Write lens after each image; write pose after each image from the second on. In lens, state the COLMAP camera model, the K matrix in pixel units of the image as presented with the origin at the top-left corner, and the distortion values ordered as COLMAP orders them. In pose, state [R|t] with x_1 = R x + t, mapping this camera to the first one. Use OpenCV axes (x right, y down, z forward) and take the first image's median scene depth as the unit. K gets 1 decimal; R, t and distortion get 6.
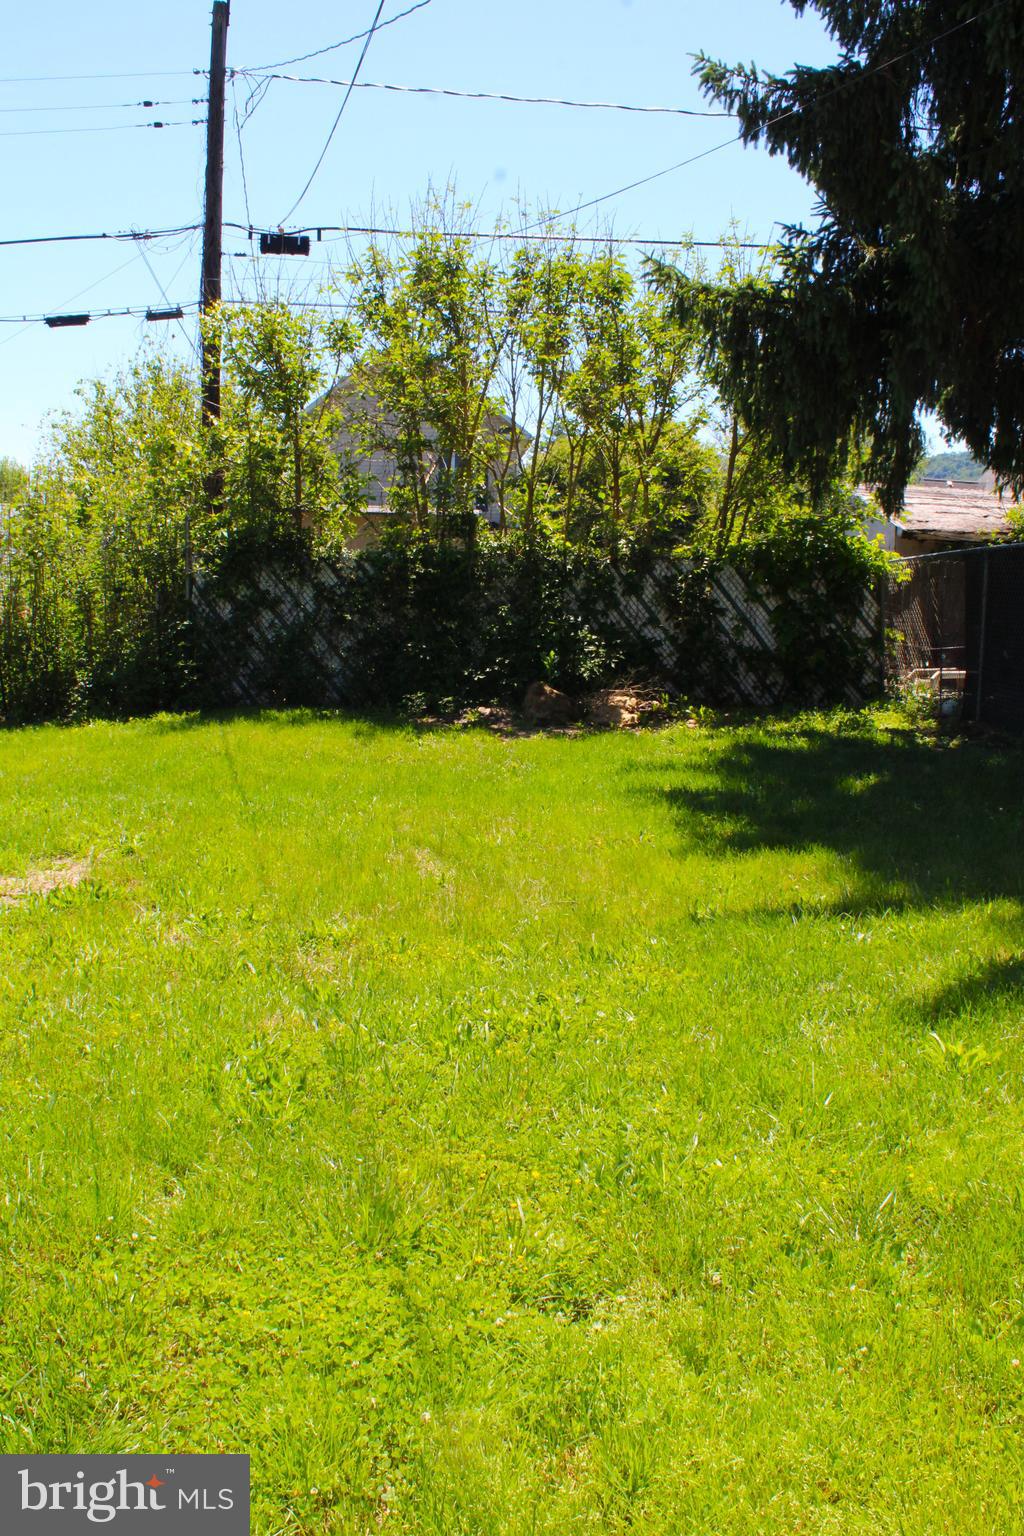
lens RADIAL K [[1358.5, 0, 492.7], [0, 1358.5, 771.7], [0, 0, 1]] dist [-0.173821, 0.231129]
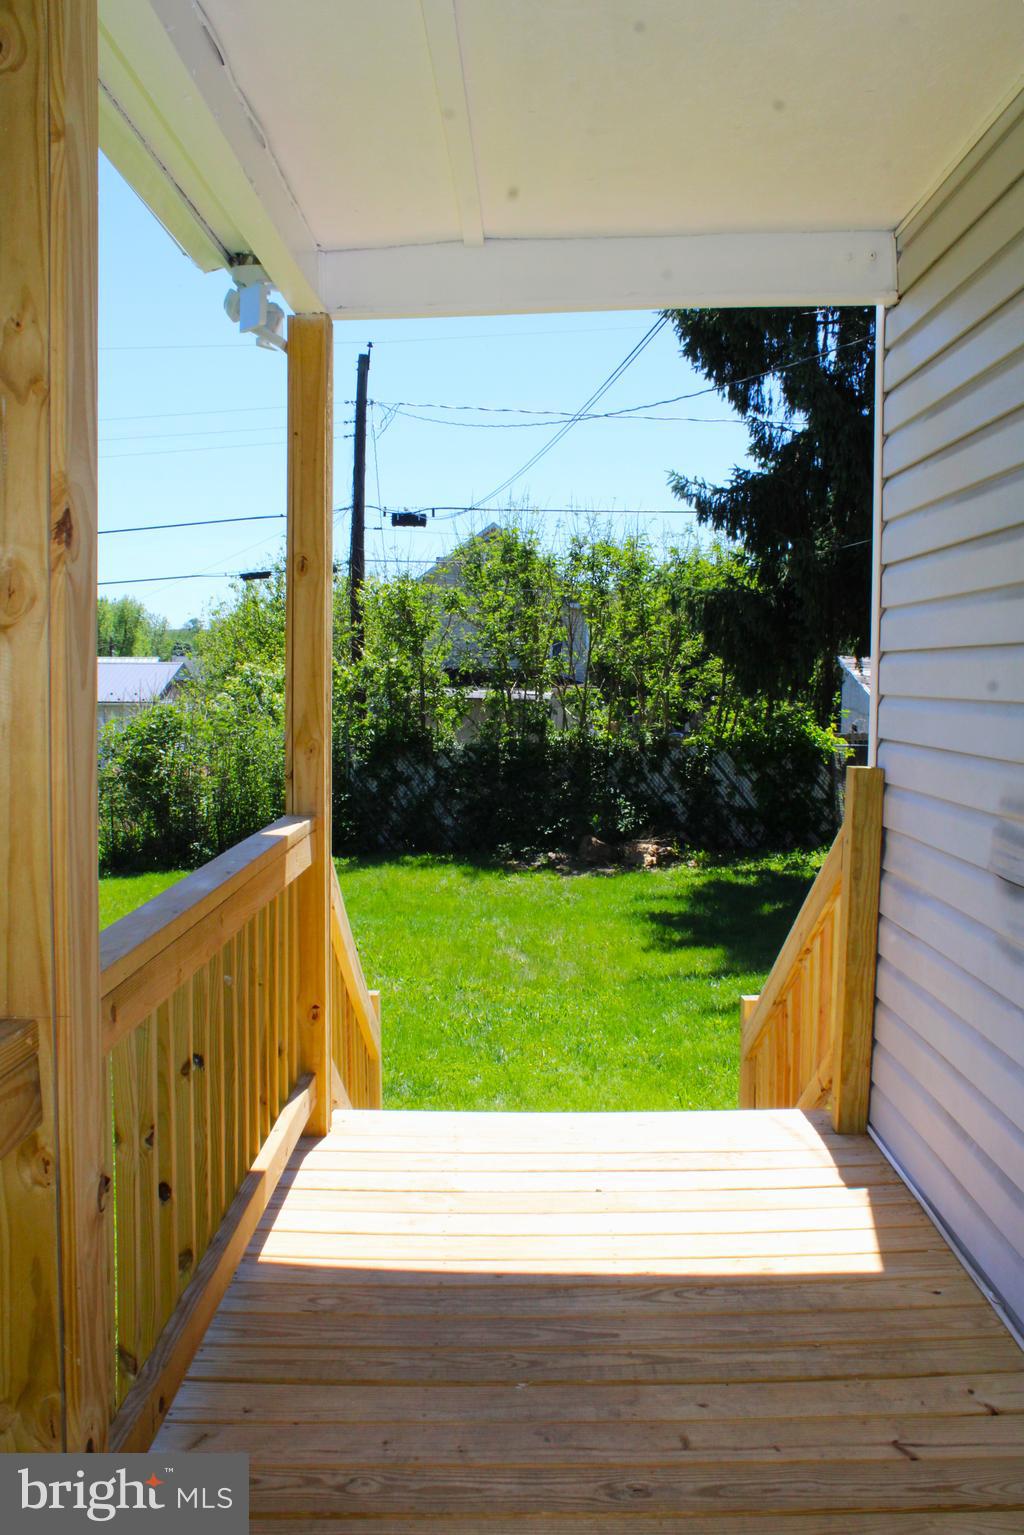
lens RADIAL K [[1497.5, 0, 512.0], [0, 1497.5, 767.5], [0, 0, 1]] dist [-0.107477, 0.018833]
pose [[0.998759, -0.010459, -0.048684, 0.028929], [0.007074, 0.997579, -0.069177, -0.026903], [0.049290, 0.068746, 0.996416, -0.597600]]
